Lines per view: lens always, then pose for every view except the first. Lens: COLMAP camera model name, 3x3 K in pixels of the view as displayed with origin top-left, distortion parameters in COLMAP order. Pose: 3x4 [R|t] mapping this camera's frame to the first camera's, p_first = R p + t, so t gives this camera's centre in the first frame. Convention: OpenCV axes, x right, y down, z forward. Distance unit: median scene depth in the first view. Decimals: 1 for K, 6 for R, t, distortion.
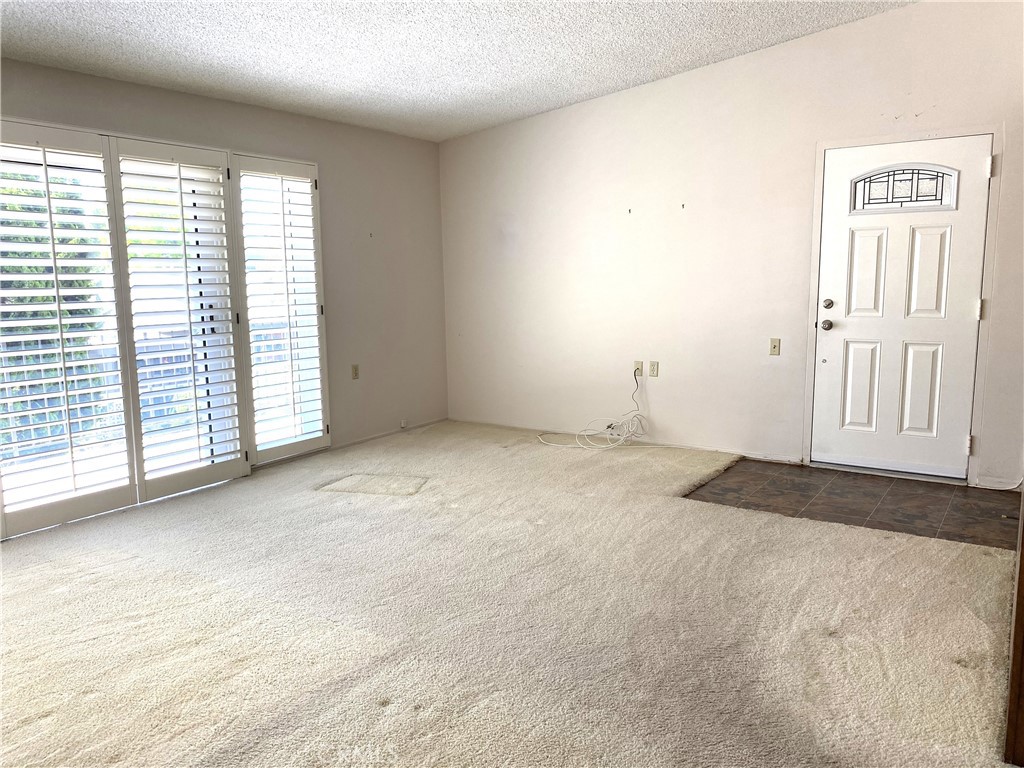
lens RADIAL K [[781.7, 0, 511.3], [0, 781.7, 384.4], [0, 0, 1]] dist [-0.005053, -0.003714]
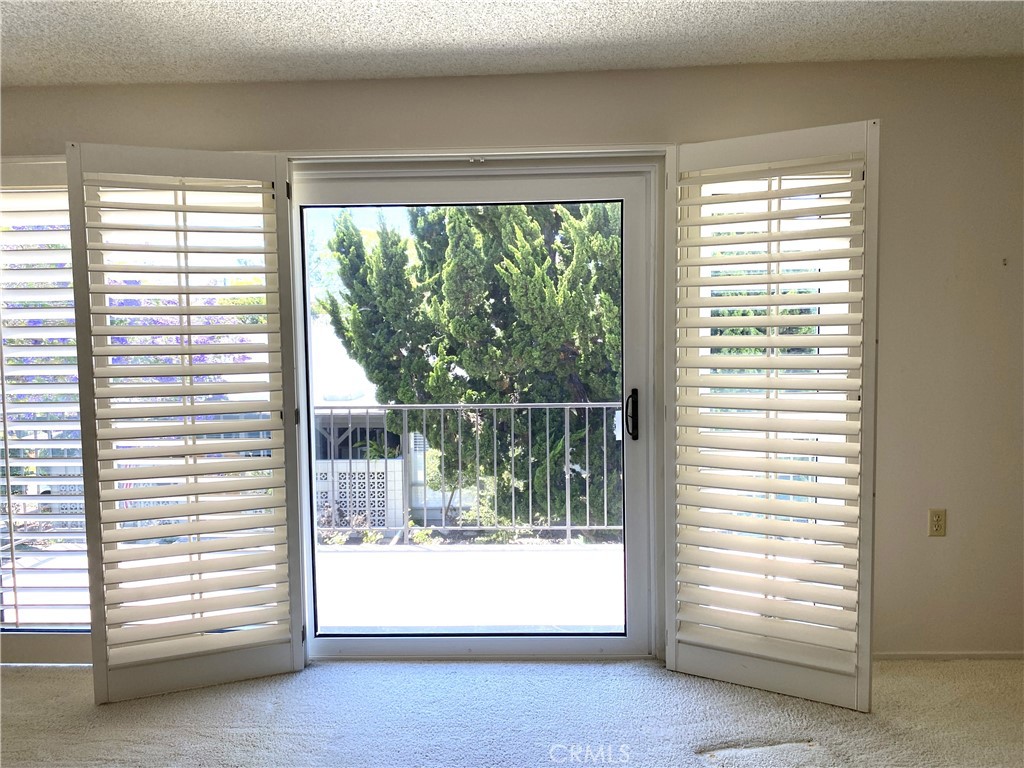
lens RADIAL K [[781.7, 0, 512.1], [0, 781.7, 380.6], [0, 0, 1]] dist [-0.005053, -0.003714]
pose [[0.524429, 0.076459, -0.848014, 0.307592], [-0.117093, 0.992973, 0.017116, -0.161030], [0.843364, 0.090320, 0.529697, 0.899249]]
